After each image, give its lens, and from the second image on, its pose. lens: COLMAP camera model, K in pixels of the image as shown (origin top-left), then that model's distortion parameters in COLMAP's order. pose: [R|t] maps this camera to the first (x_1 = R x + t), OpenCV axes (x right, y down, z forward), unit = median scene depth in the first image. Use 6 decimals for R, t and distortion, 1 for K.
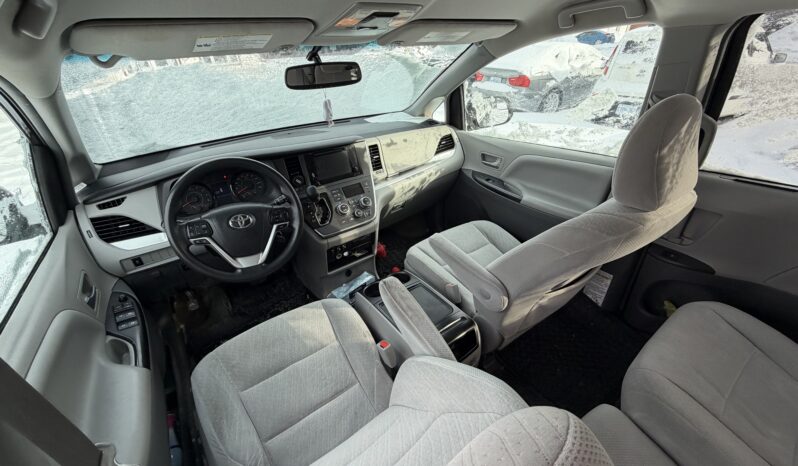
lens RADIAL K [[317.2, 0, 396.3], [0, 317.2, 234.5], [0, 0, 1]] dist [-0.000960, -0.000328]
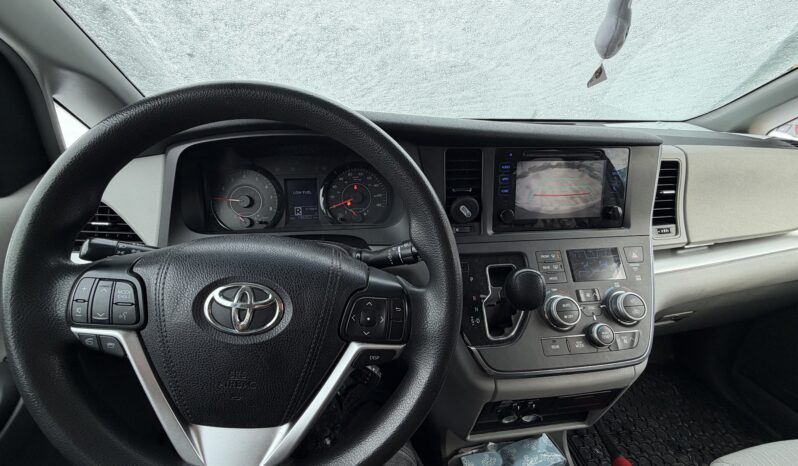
lens RADIAL K [[317.2, 0, 396.3], [0, 317.2, 234.5], [0, 0, 1]] dist [-0.000960, -0.000328]
pose [[0.875441, 0.241669, -0.418569, -0.216450], [-0.282571, 0.958510, -0.037587, -0.103147], [0.392119, 0.151181, 0.907407, 0.628401]]
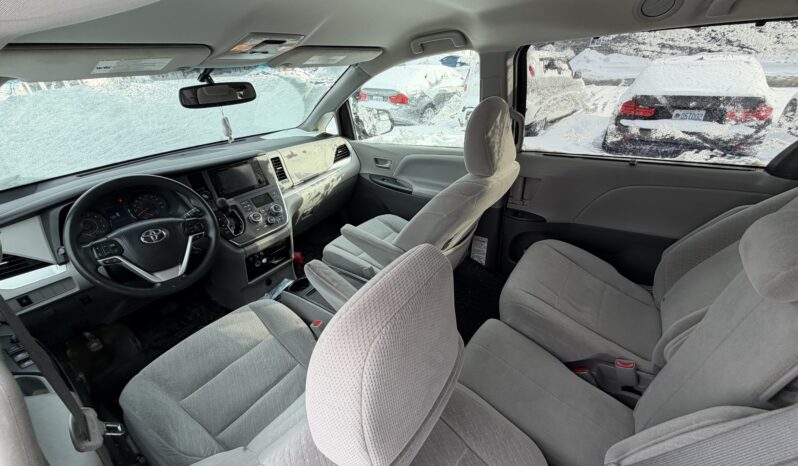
lens RADIAL K [[317.2, 0, 396.3], [0, 317.2, 234.5], [0, 0, 1]] dist [-0.000960, -0.000328]
pose [[0.947061, -0.155575, 0.280840, -0.030405], [0.171054, 0.984764, -0.031312, 0.093833], [-0.271690, 0.077693, 0.959244, -0.146641]]
